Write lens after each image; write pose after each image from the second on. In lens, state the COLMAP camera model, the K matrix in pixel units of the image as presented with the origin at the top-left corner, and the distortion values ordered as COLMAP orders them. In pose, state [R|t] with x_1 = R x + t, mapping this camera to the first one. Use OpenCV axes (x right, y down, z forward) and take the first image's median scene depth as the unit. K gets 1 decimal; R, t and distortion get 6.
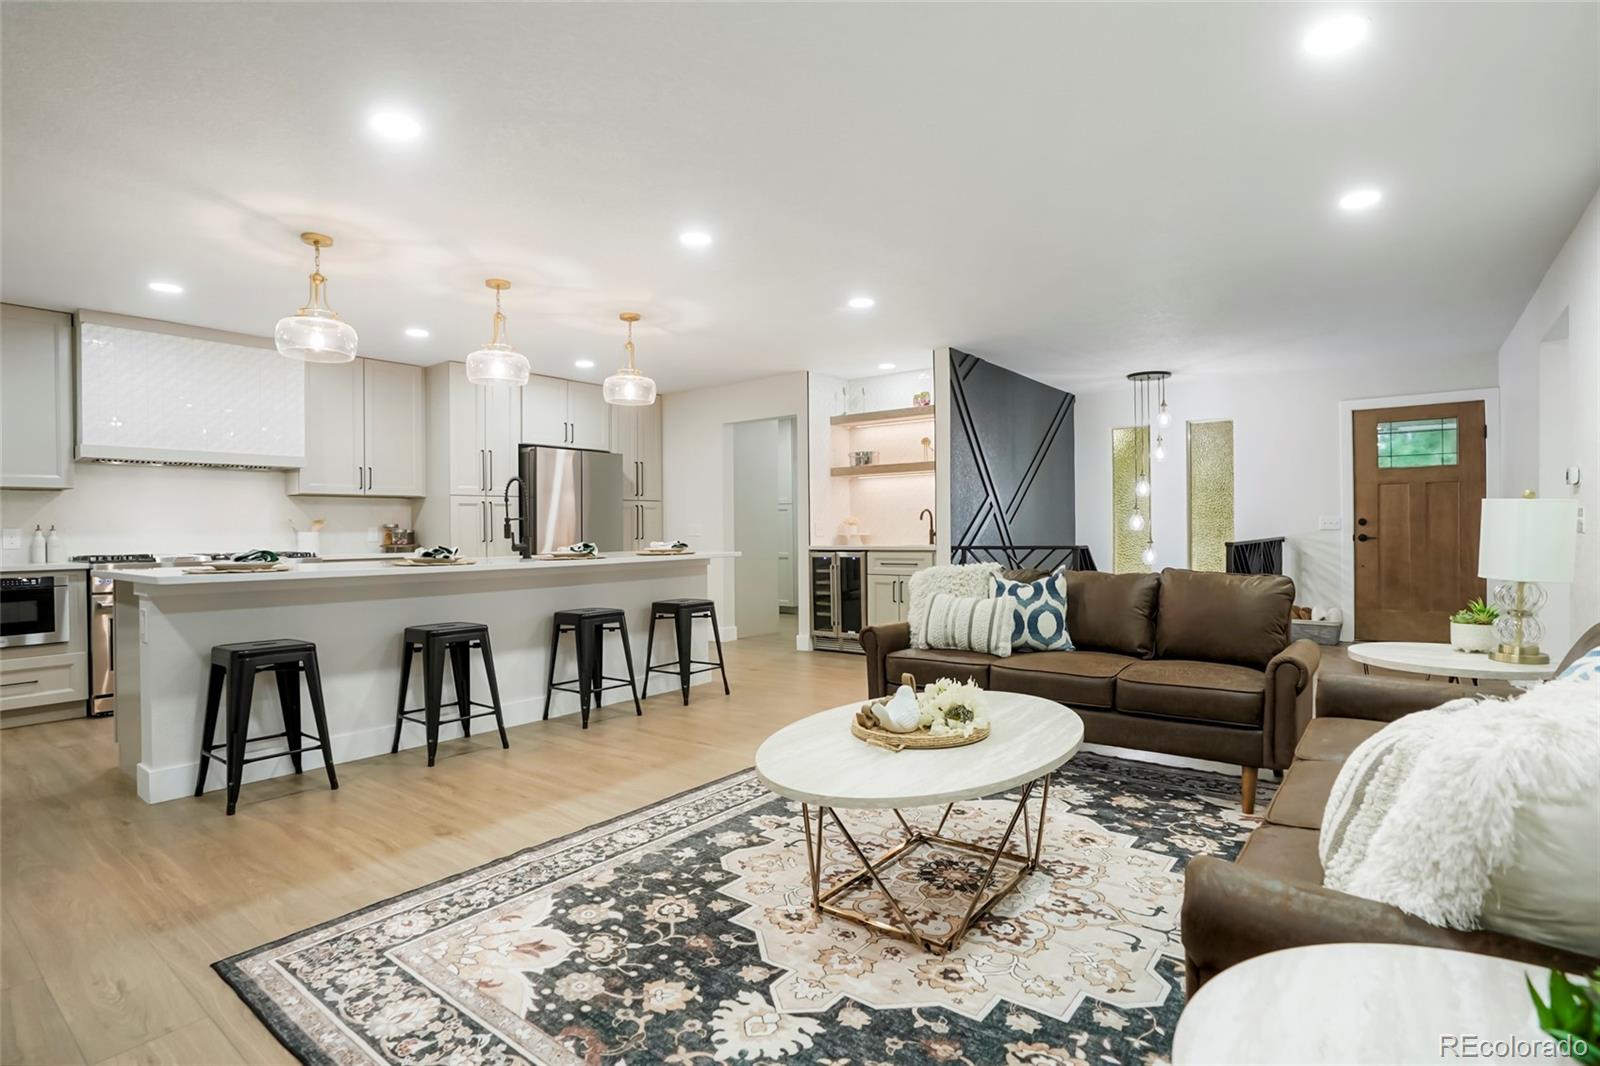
lens RADIAL K [[787.7, 0, 810.2], [0, 787.7, 530.9], [0, 0, 1]] dist [-0.052666, 0.023268]
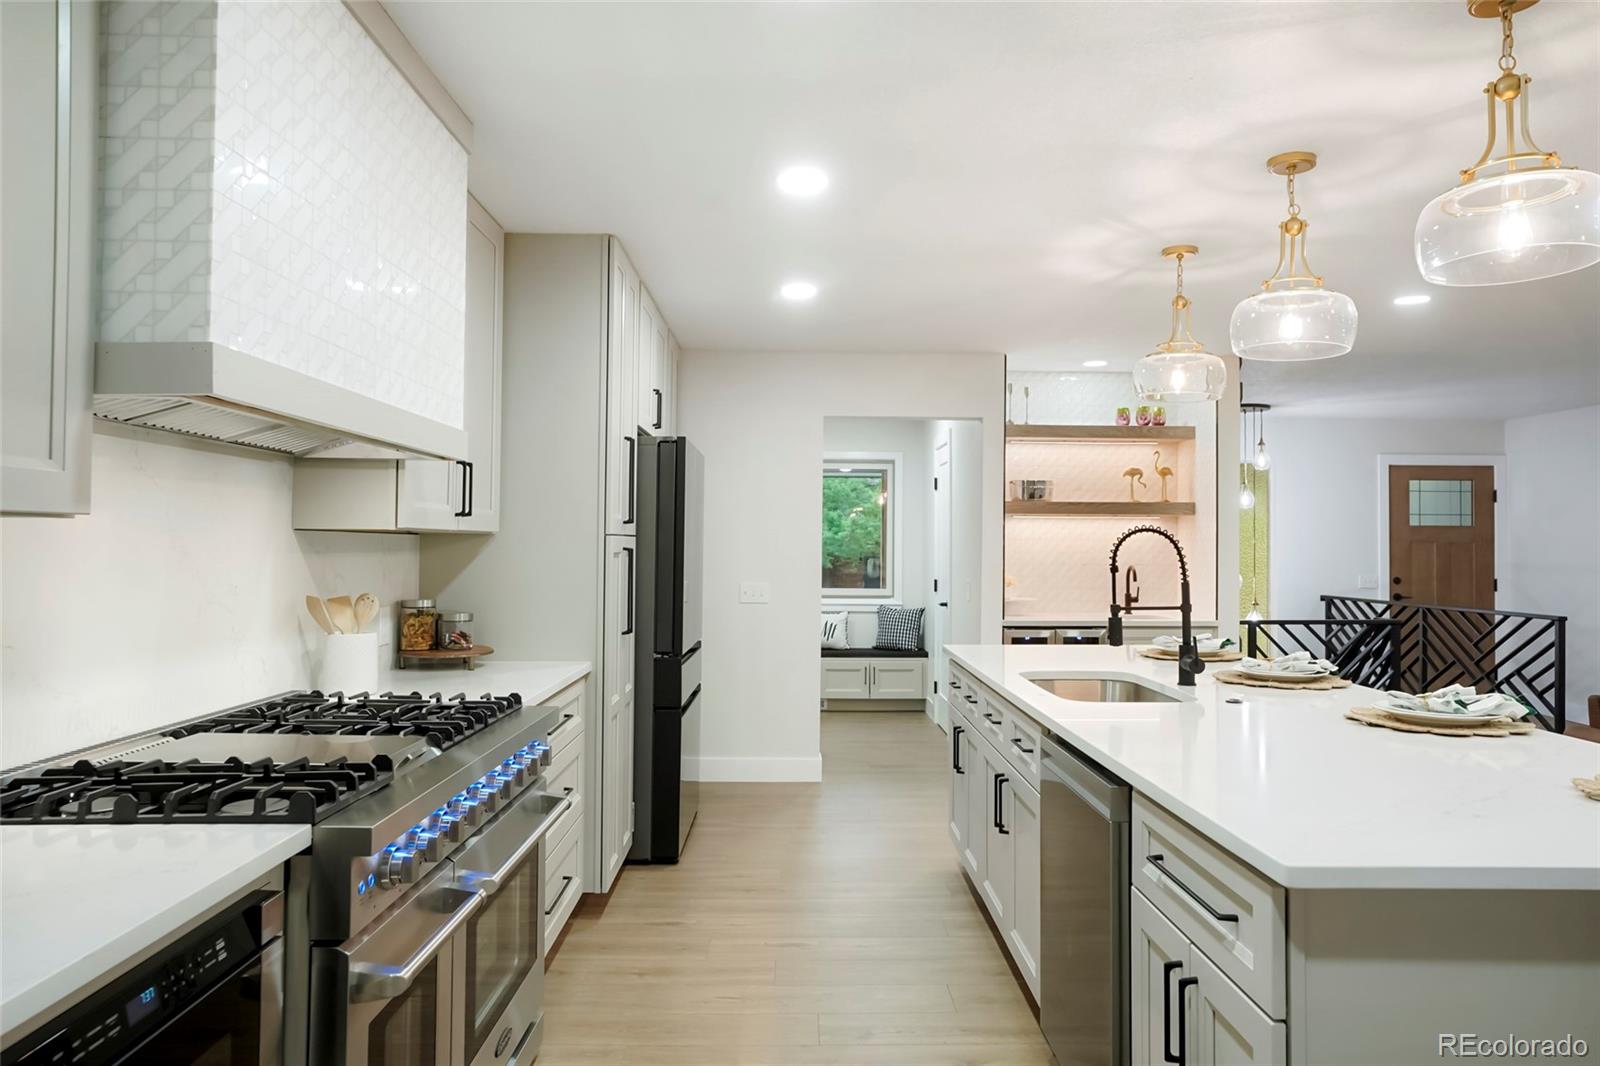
lens RADIAL K [[1055.2, 0, 804.0], [0, 1055.2, 527.2], [0, 0, 1]] dist [-0.002771, 0.001064]
pose [[0.786055, 0.027491, 0.617545, -1.045882], [-0.013249, 0.999530, -0.027632, -0.049053], [-0.618014, 0.013539, 0.786050, 0.630514]]
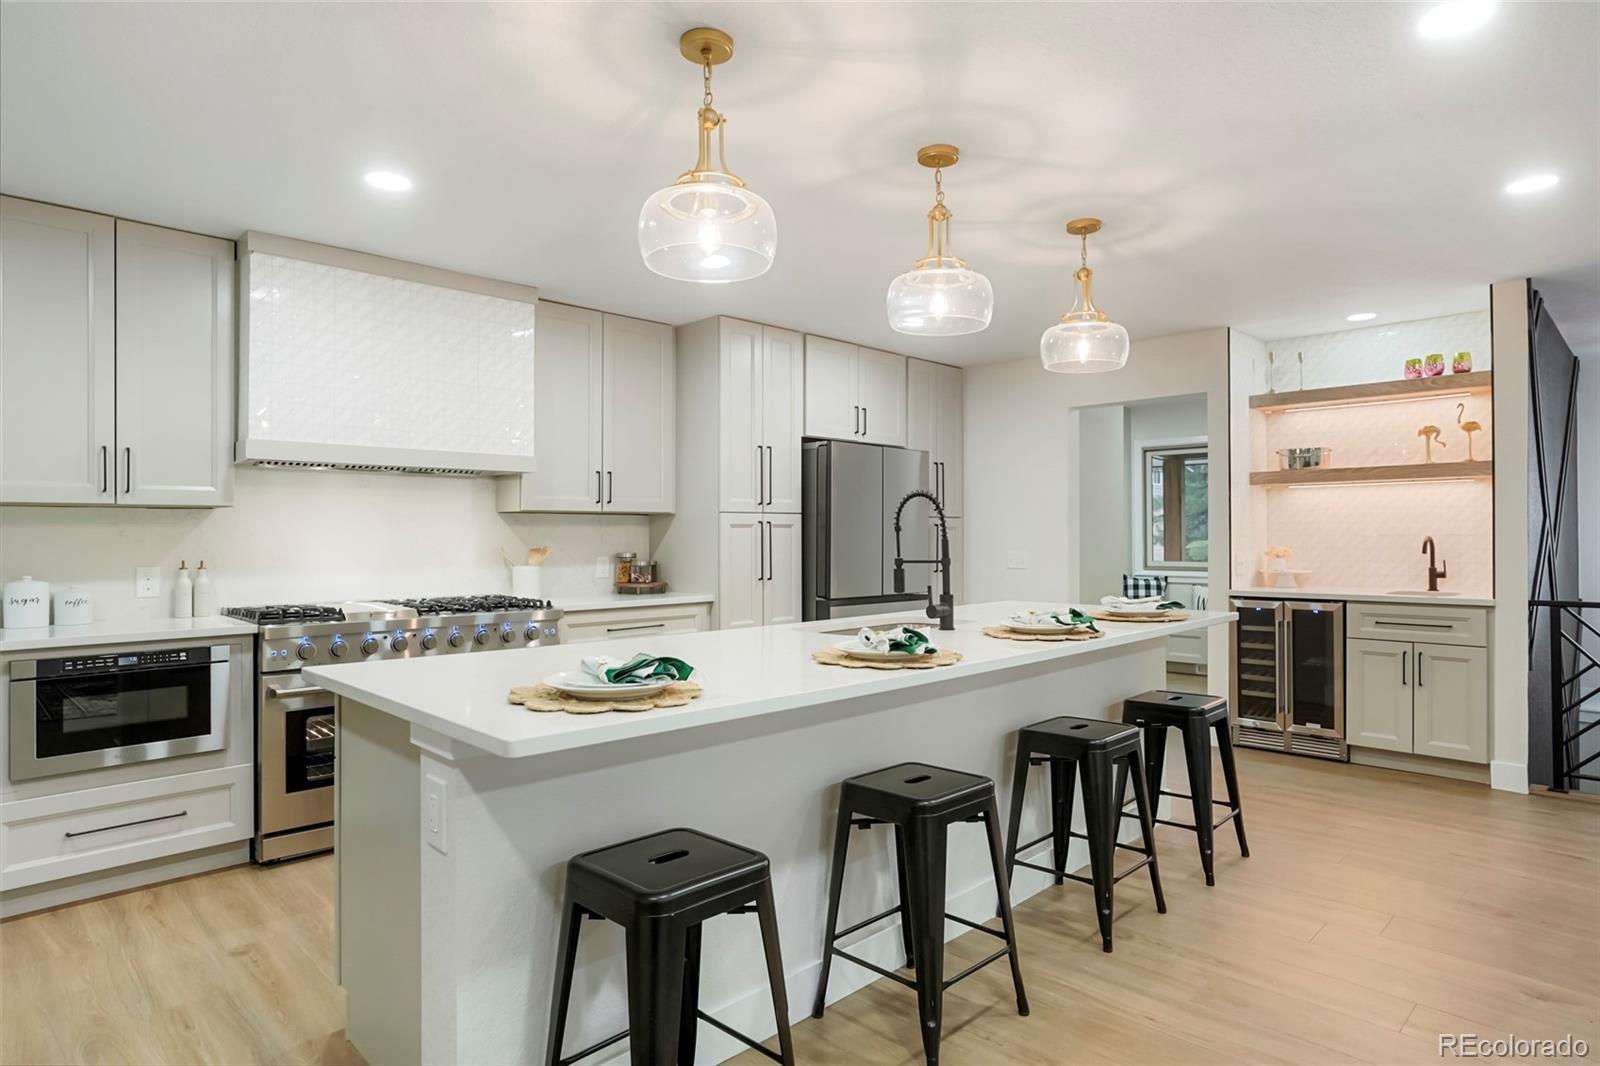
lens RADIAL K [[888.1, 0, 810.1], [0, 888.1, 532.2], [0, 0, 1]] dist [-0.049923, 0.034294]
pose [[0.991551, 0.006955, -0.129533, -0.394871], [-0.007634, 0.999960, -0.004743, -0.035735], [0.129494, 0.005692, 0.991564, 0.337510]]
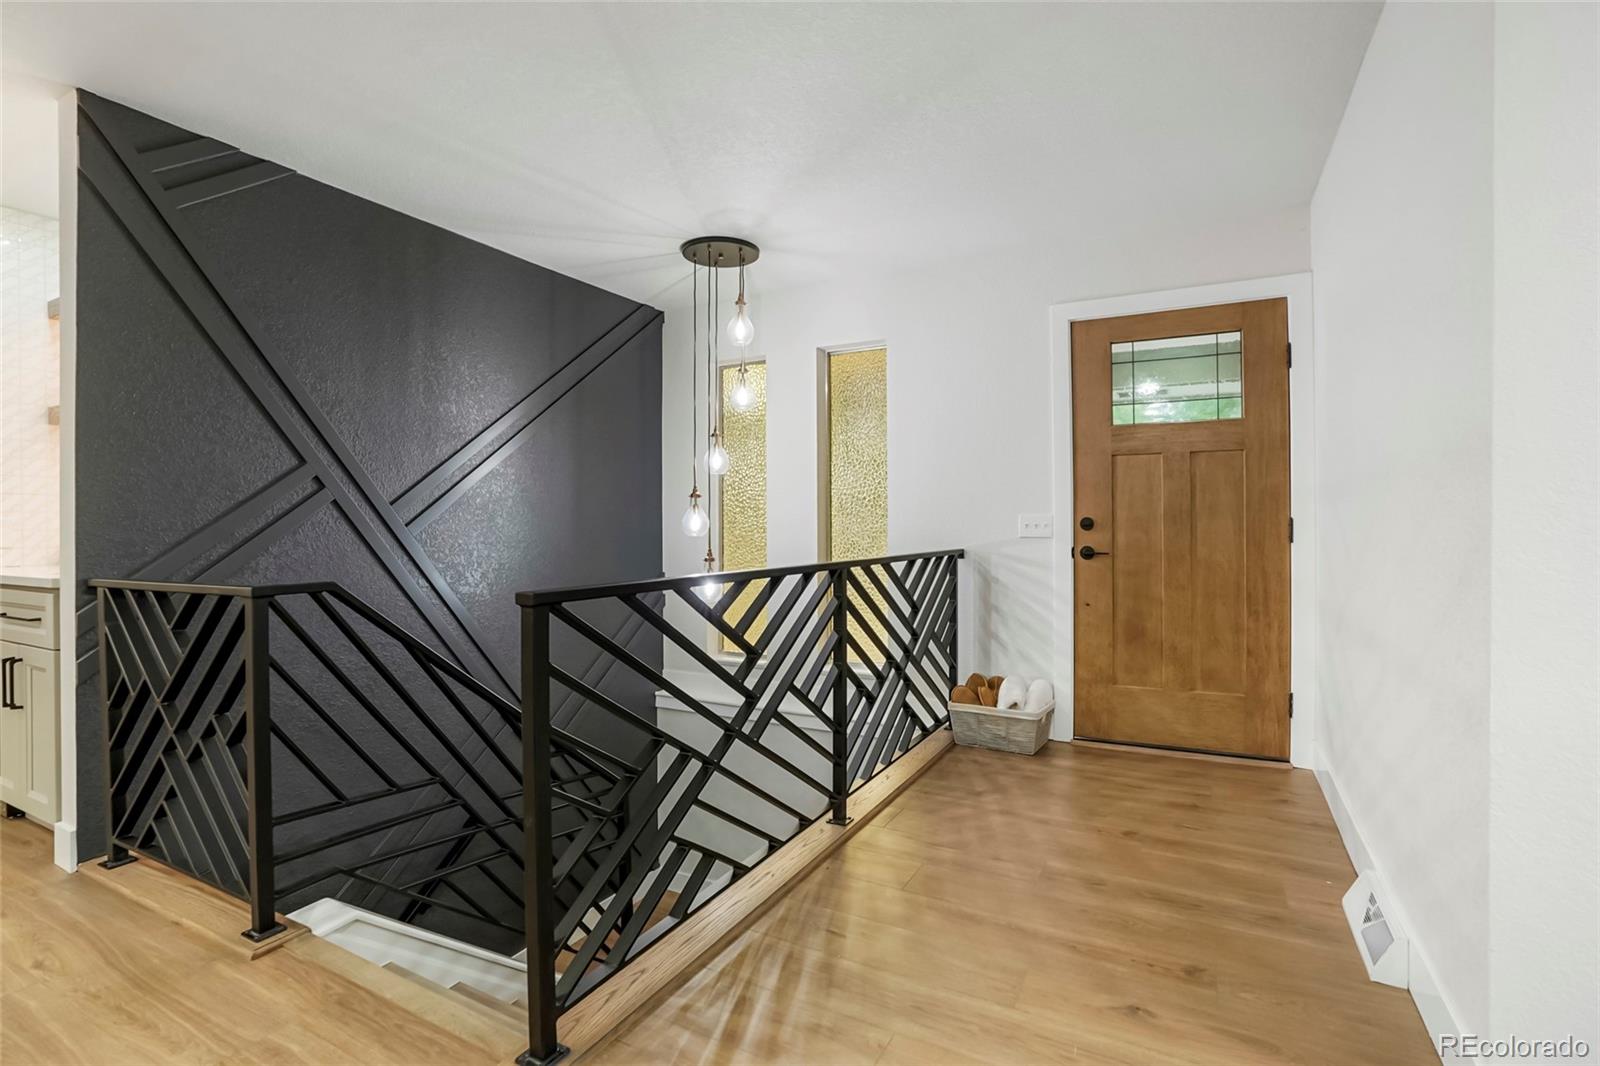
lens RADIAL K [[748.0, 0, 803.5], [0, 748.0, 522.7], [0, 0, 1]] dist [-0.050883, 0.022050]
pose [[0.983985, 0.003380, 0.178217, 0.640050], [-0.002382, 0.999980, -0.005817, -0.013575], [-0.178233, 0.005300, 0.983974, 0.779929]]
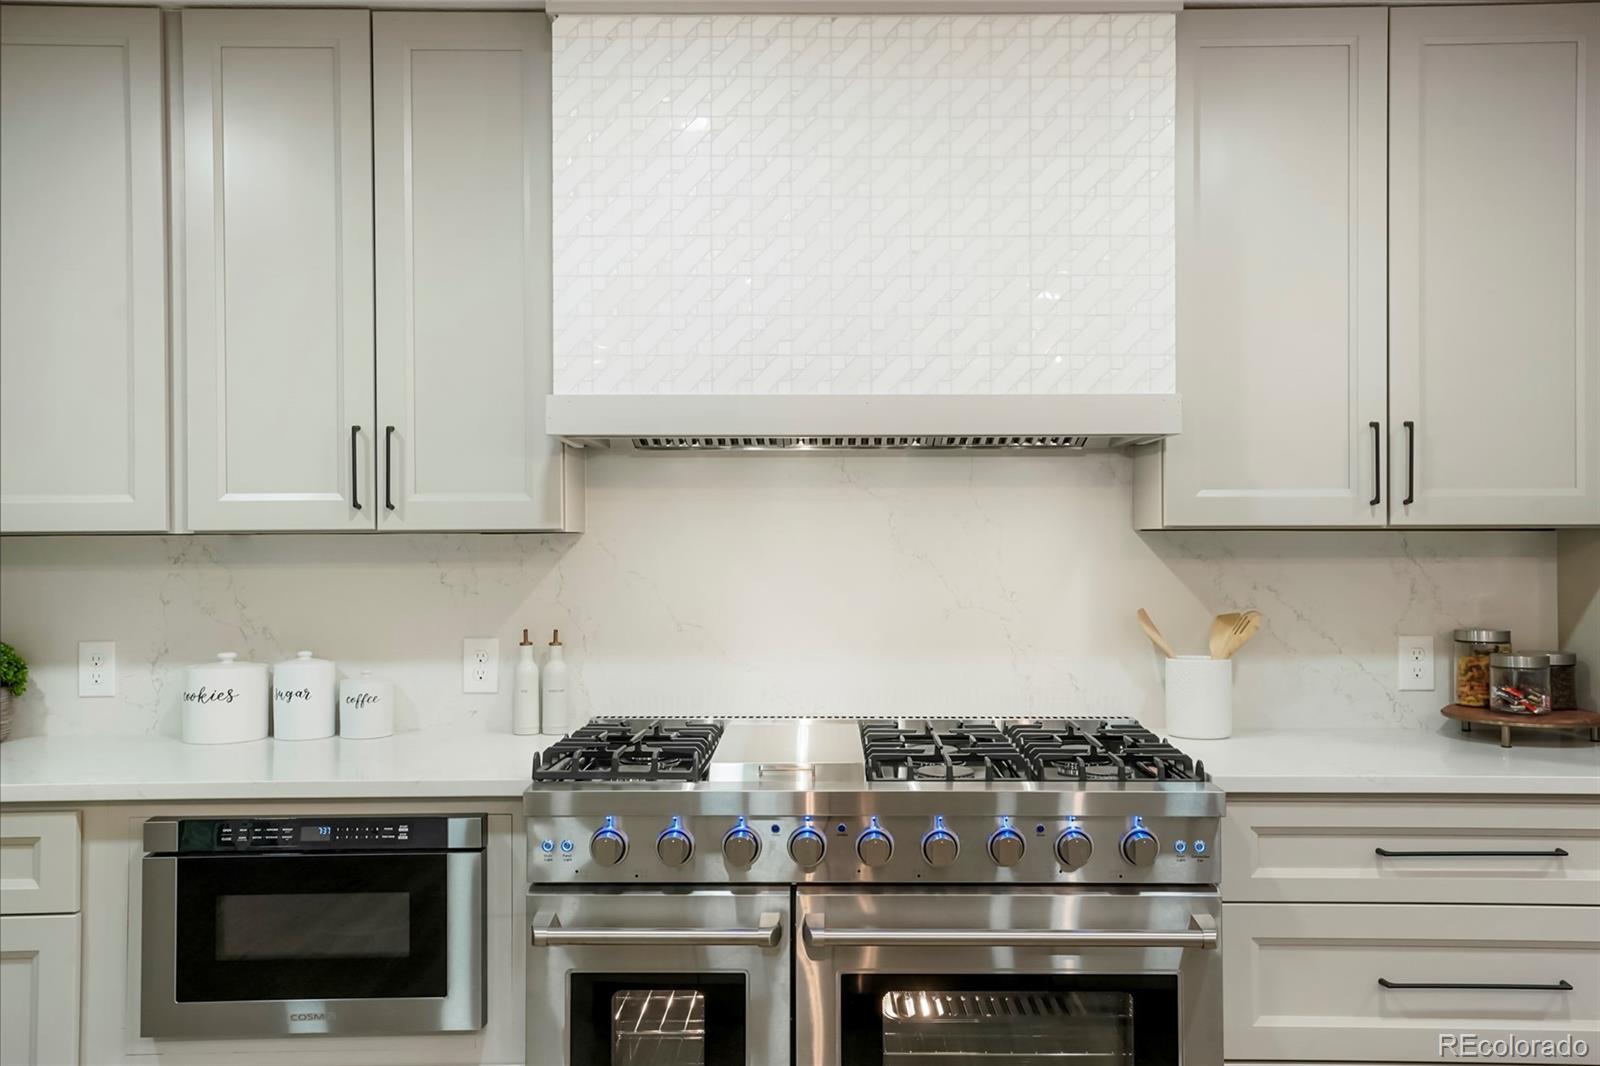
lens RADIAL K [[1390.0, 0, 800.0], [0, 1390.0, 533.0], [0, 0, 1]] dist [0.000435, 0.086073]
pose [[0.613637, 0.005495, -0.789569, -0.438457], [-0.006475, 0.999977, 0.001927, -0.059865], [0.789562, 0.003930, 0.613659, 0.748071]]
